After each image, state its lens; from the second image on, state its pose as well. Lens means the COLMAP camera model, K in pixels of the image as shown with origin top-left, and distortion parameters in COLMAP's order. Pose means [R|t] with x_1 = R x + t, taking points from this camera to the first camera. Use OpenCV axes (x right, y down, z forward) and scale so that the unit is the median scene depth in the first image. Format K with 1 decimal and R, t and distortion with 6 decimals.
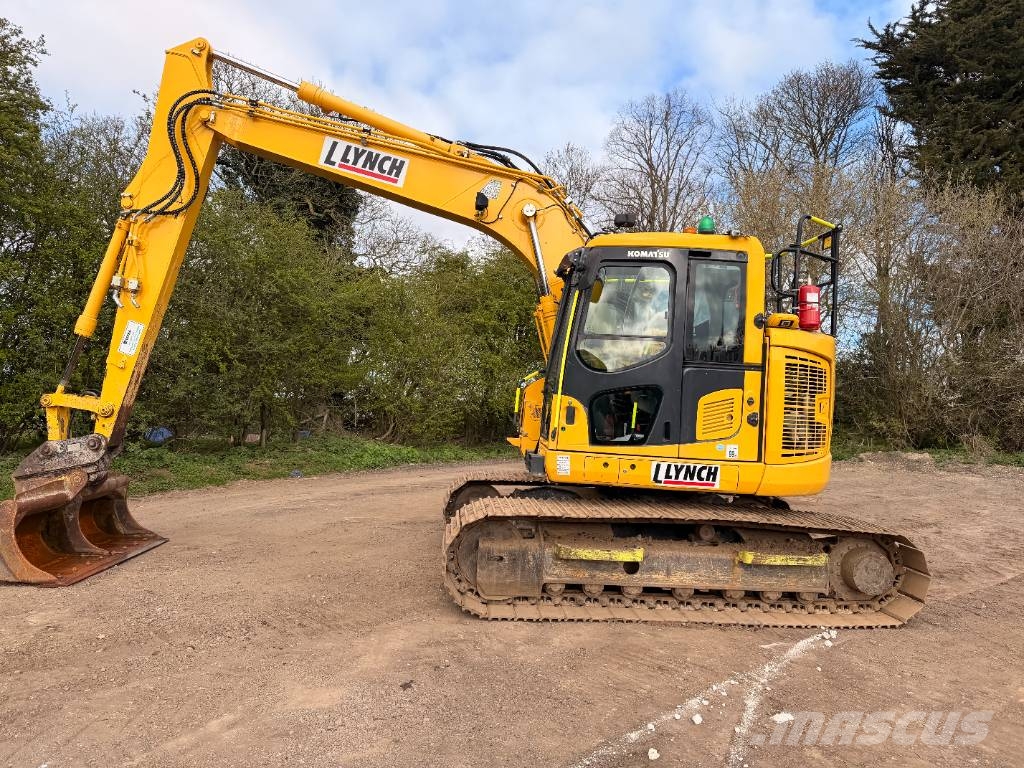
lens RADIAL K [[717.4, 0, 516.0], [0, 717.4, 378.8], [0, 0, 1]] dist [0.121761, -0.167319]
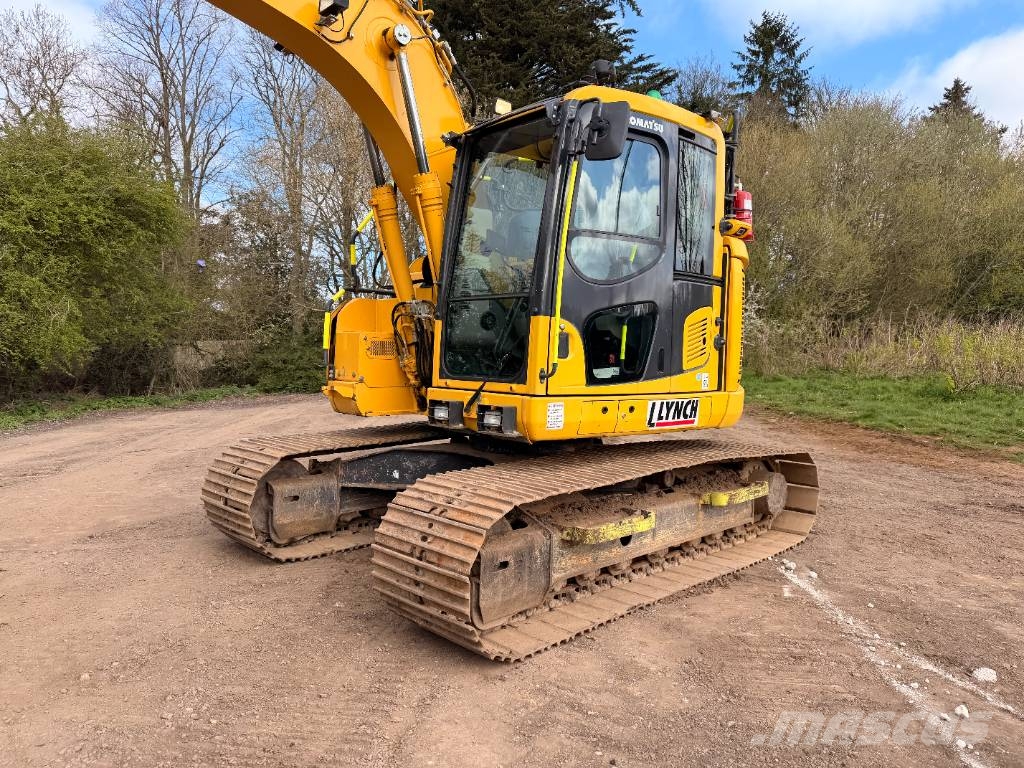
lens RADIAL K [[717.4, 0, 516.0], [0, 717.4, 378.8], [0, 0, 1]] dist [0.121761, -0.167319]
pose [[0.771787, -0.060866, 0.632961, -0.410667], [0.005168, 0.995976, 0.089472, 0.019956], [-0.635860, -0.065783, 0.768996, 0.481499]]
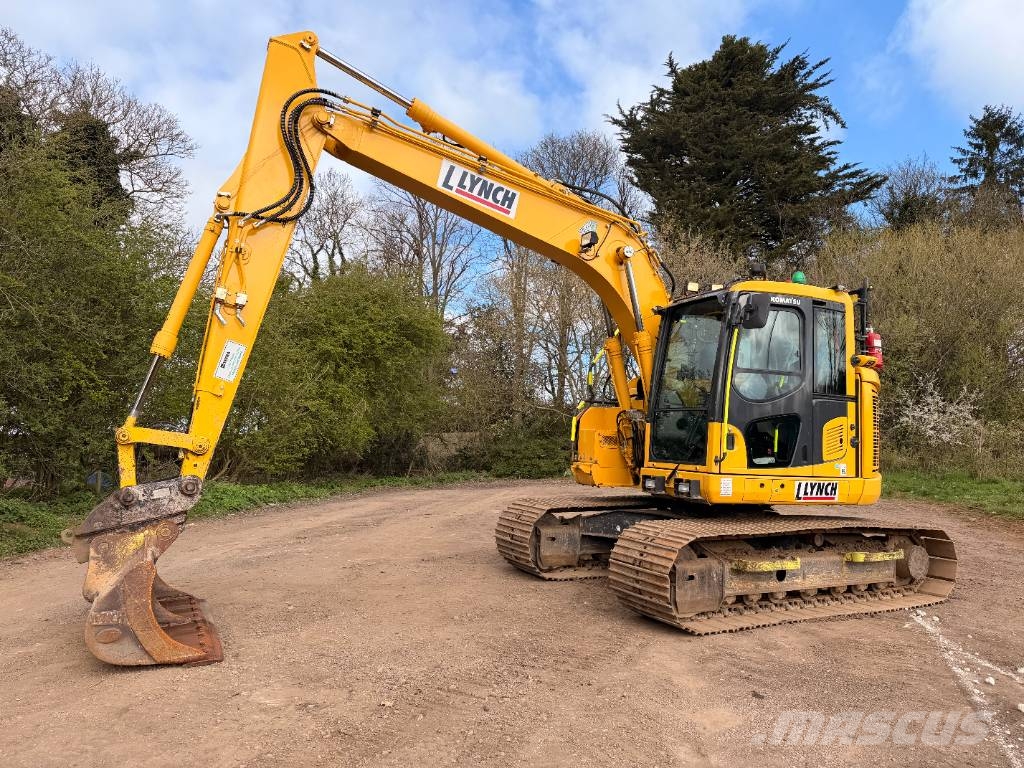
lens RADIAL K [[717.4, 0, 516.0], [0, 717.4, 378.8], [0, 0, 1]] dist [0.121761, -0.167319]
pose [[0.918018, 0.016150, 0.396210, -0.671267], [0.000300, 0.999142, -0.041421, 0.000464], [-0.396539, 0.038145, 0.917225, 0.103077]]
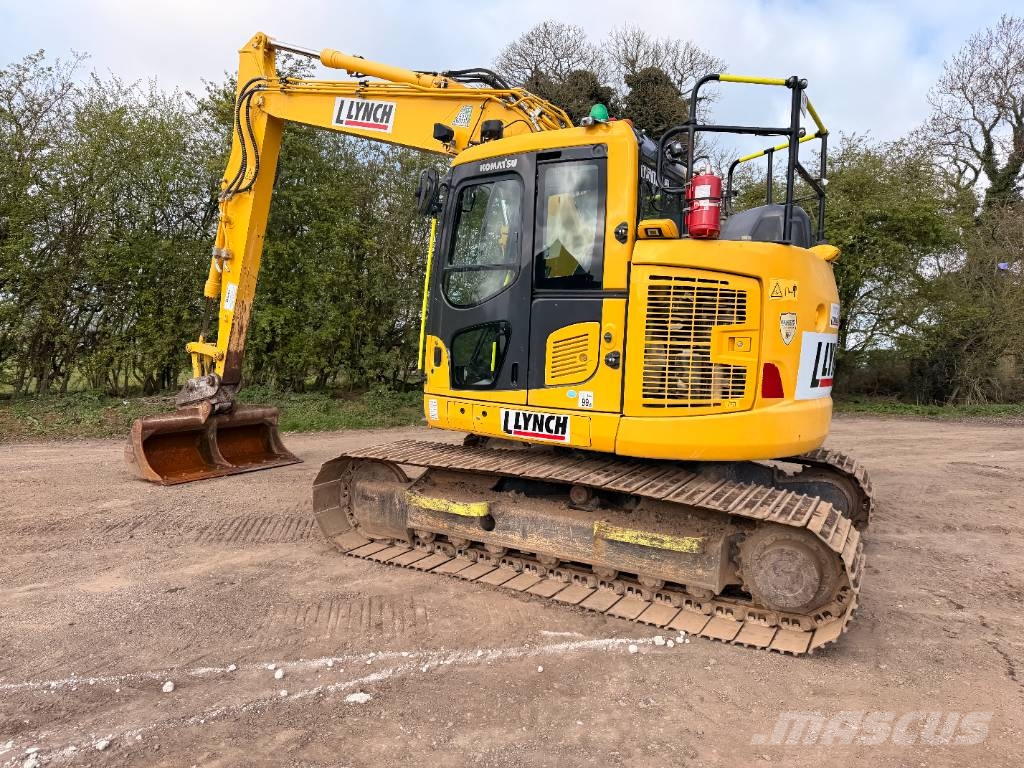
lens RADIAL K [[713.3, 0, 495.3], [0, 713.3, 386.8], [0, 0, 1]] dist [0.172063, -0.283321]
pose [[0.818697, 0.017994, -0.573944, 0.670687], [0.027262, 0.997164, 0.070150, 0.026451], [0.573579, -0.073079, 0.815884, 0.282051]]
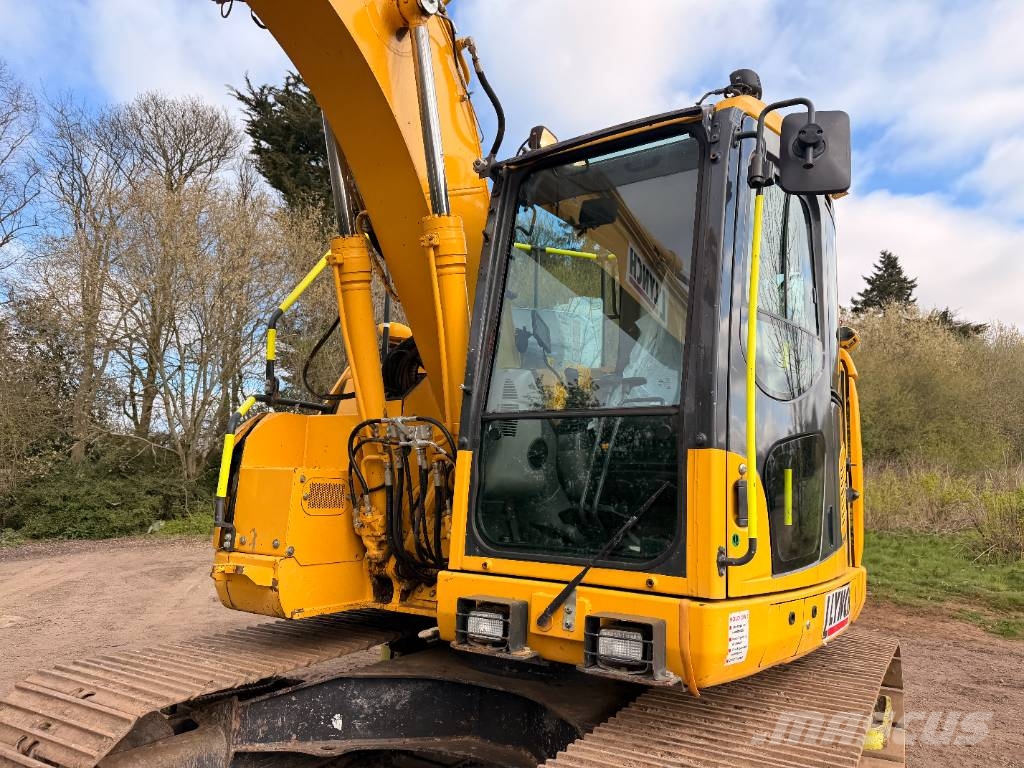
lens RADIAL K [[715.8, 0, 511.7], [0, 715.8, 378.3], [0, 0, 1]] dist [0.105739, -0.128106]
pose [[0.589344, 0.089419, 0.802919, -0.324216], [-0.020282, 0.995180, -0.095944, 0.023262], [-0.807628, 0.040259, 0.588317, 0.864157]]
